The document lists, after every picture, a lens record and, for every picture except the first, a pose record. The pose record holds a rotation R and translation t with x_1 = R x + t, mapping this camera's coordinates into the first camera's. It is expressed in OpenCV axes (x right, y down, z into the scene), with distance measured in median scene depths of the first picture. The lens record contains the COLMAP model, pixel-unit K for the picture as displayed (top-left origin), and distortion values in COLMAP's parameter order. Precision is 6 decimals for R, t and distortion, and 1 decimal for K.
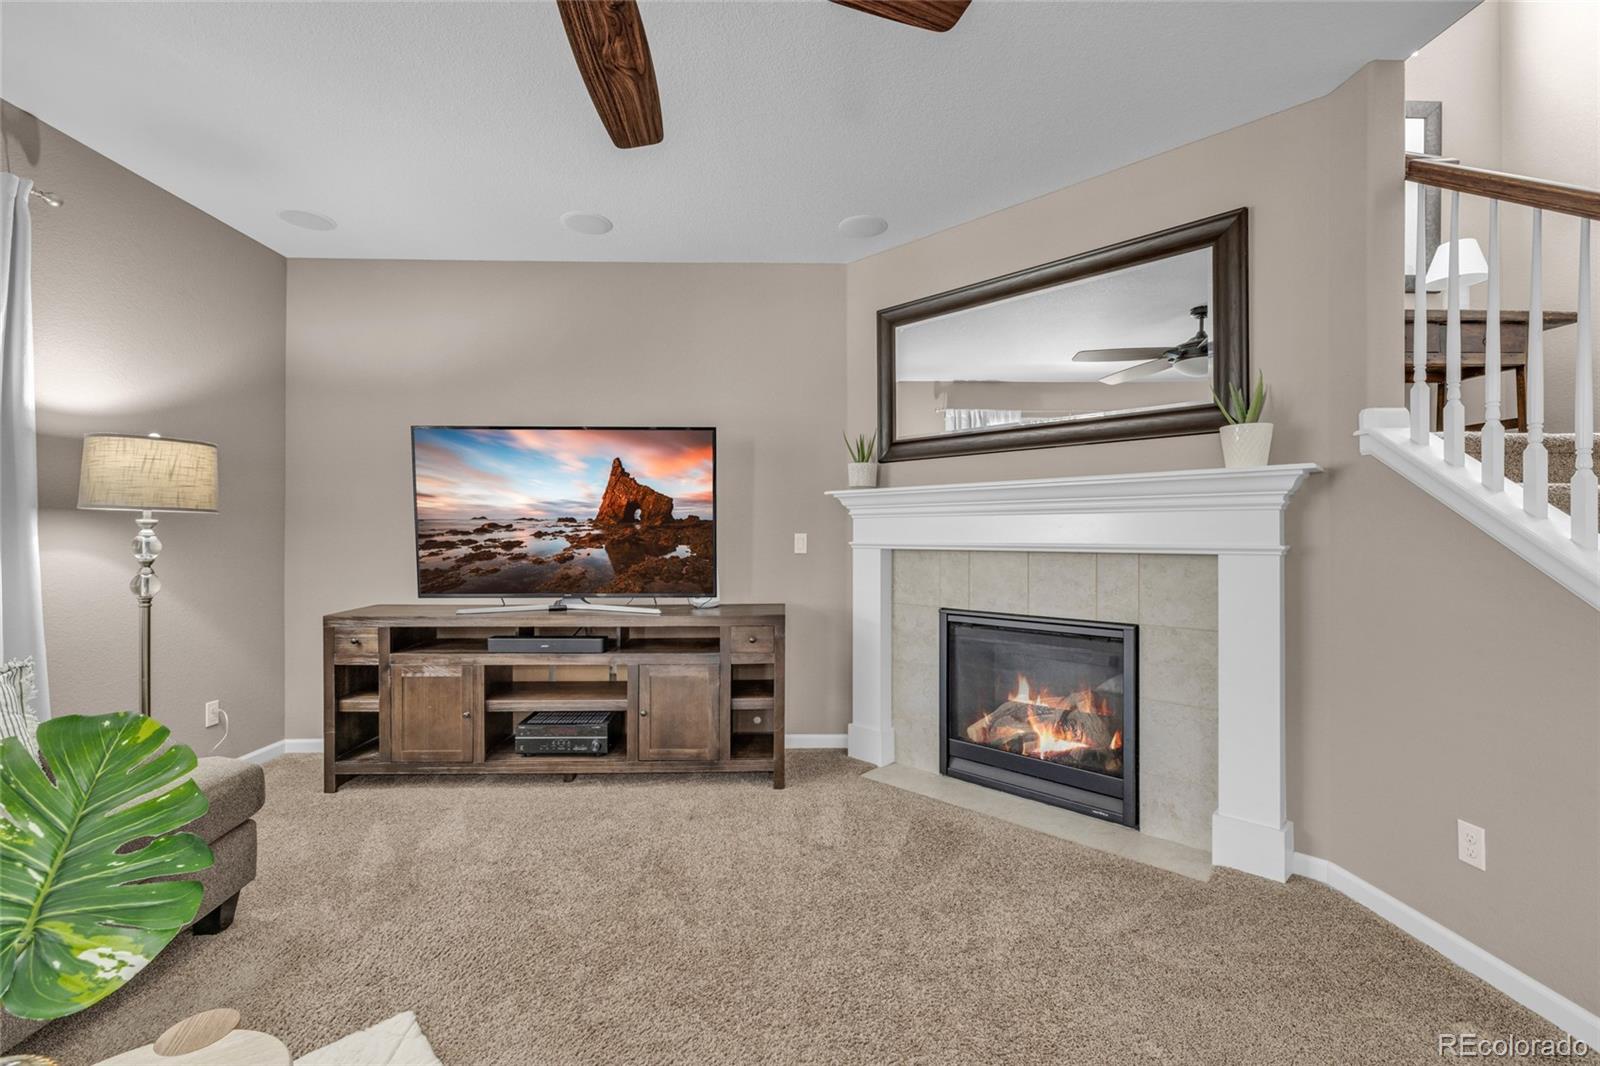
lens RADIAL K [[660.5, 0, 771.6], [0, 660.5, 525.8], [0, 0, 1]] dist [-0.000368, 0.001730]
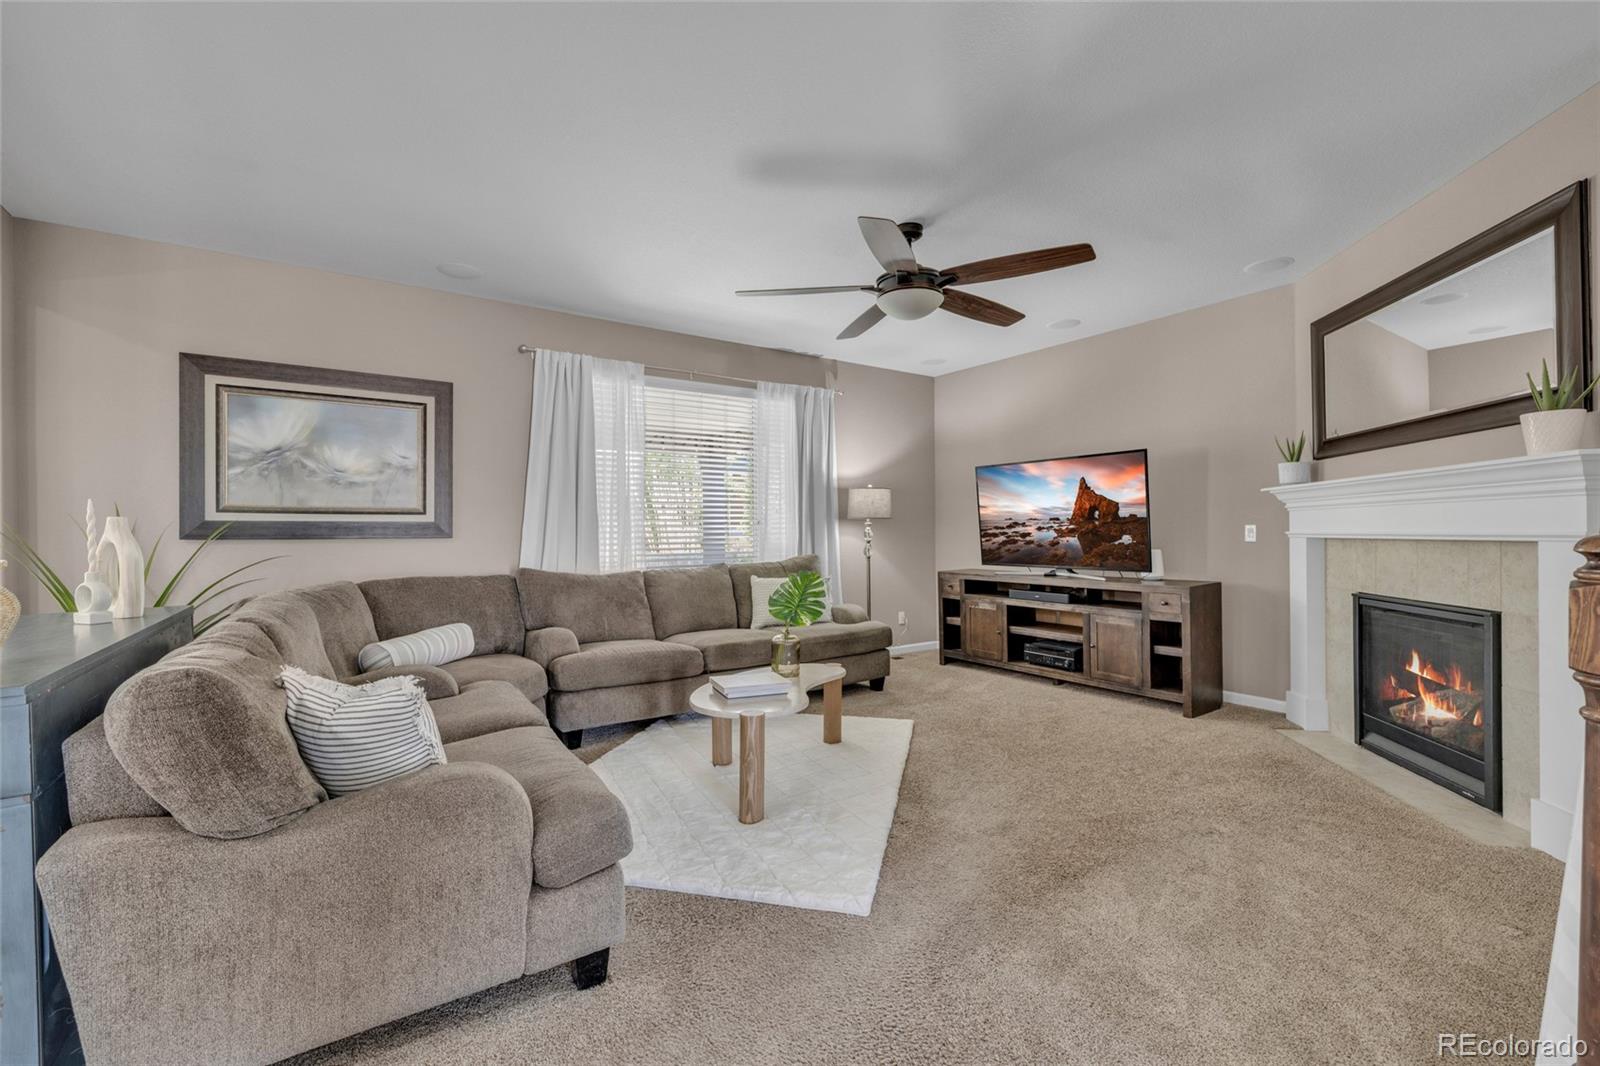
lens RADIAL K [[660.5, 0, 824.6], [0, 660.5, 538.6], [0, 0, 1]] dist [-0.000368, 0.001730]
pose [[0.576594, 0.003041, -0.817025, 0.672026], [0.016922, 0.999734, 0.015663, 0.003994], [0.816856, -0.022857, 0.576389, -0.357440]]
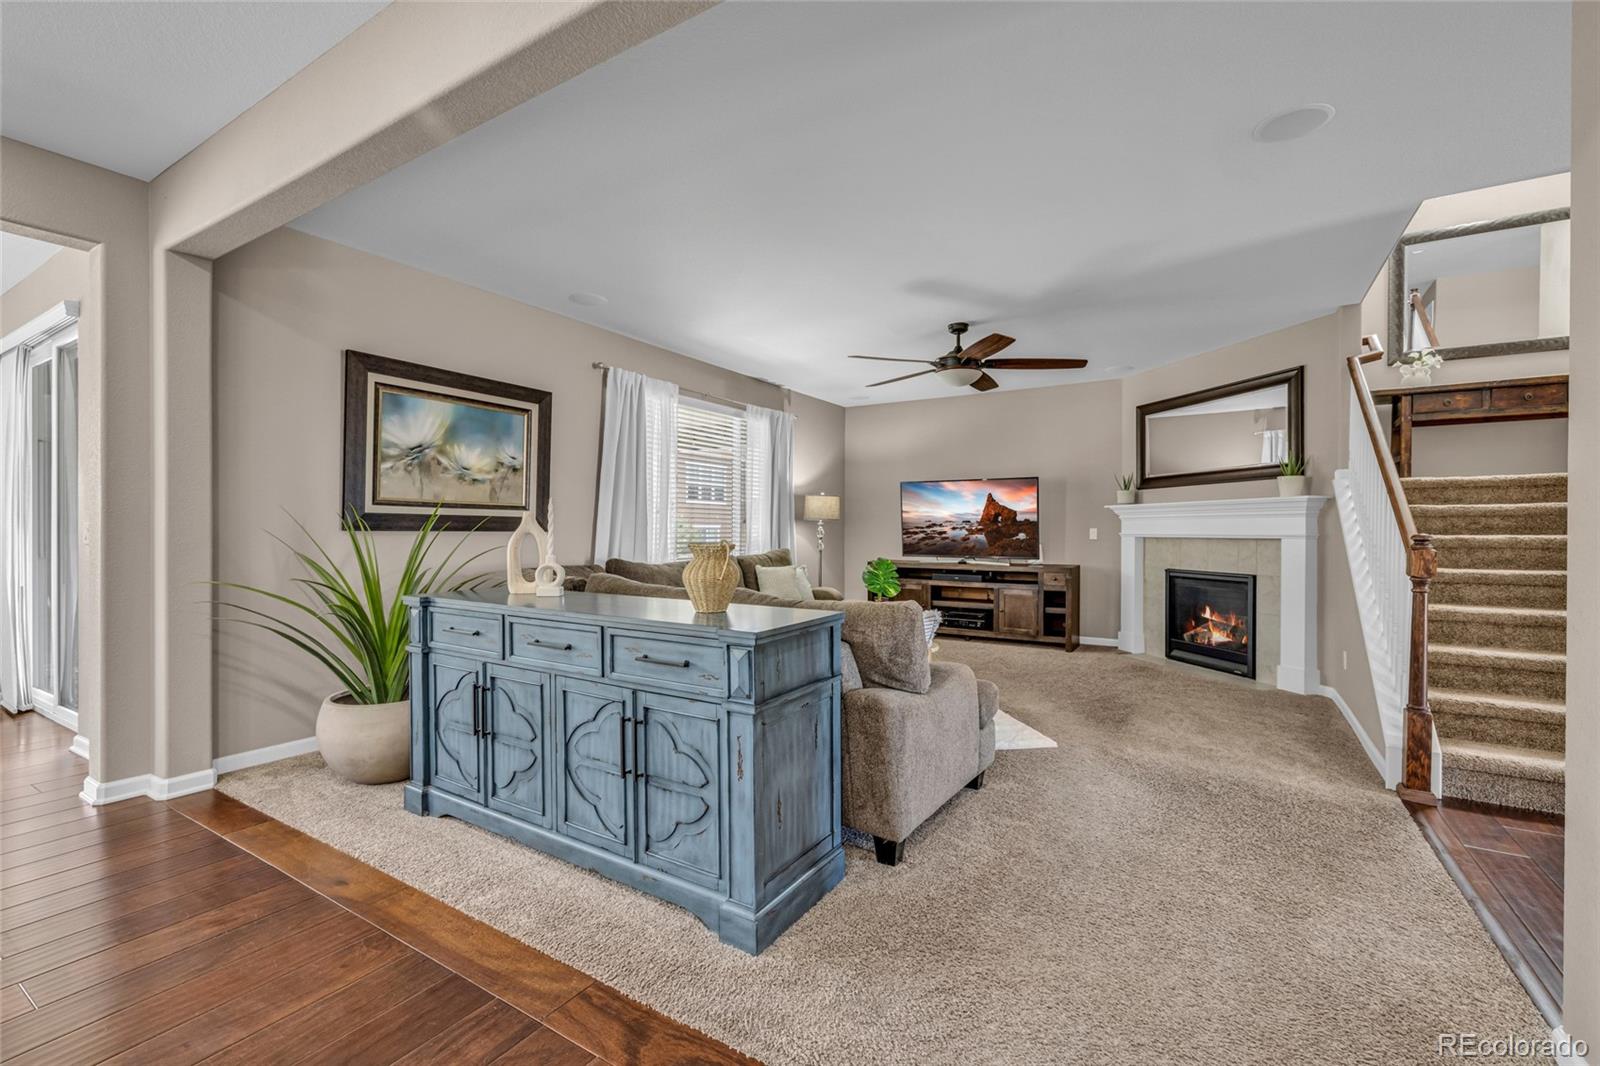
lens RADIAL K [[660.5, 0, 788.5], [0, 660.5, 529.5], [0, 0, 1]] dist [-0.000368, 0.001730]
pose [[0.839013, 0.001982, -0.544108, 0.389342], [0.004027, 0.999943, 0.009853, -0.007283], [0.544097, -0.010458, 0.838957, -1.165884]]
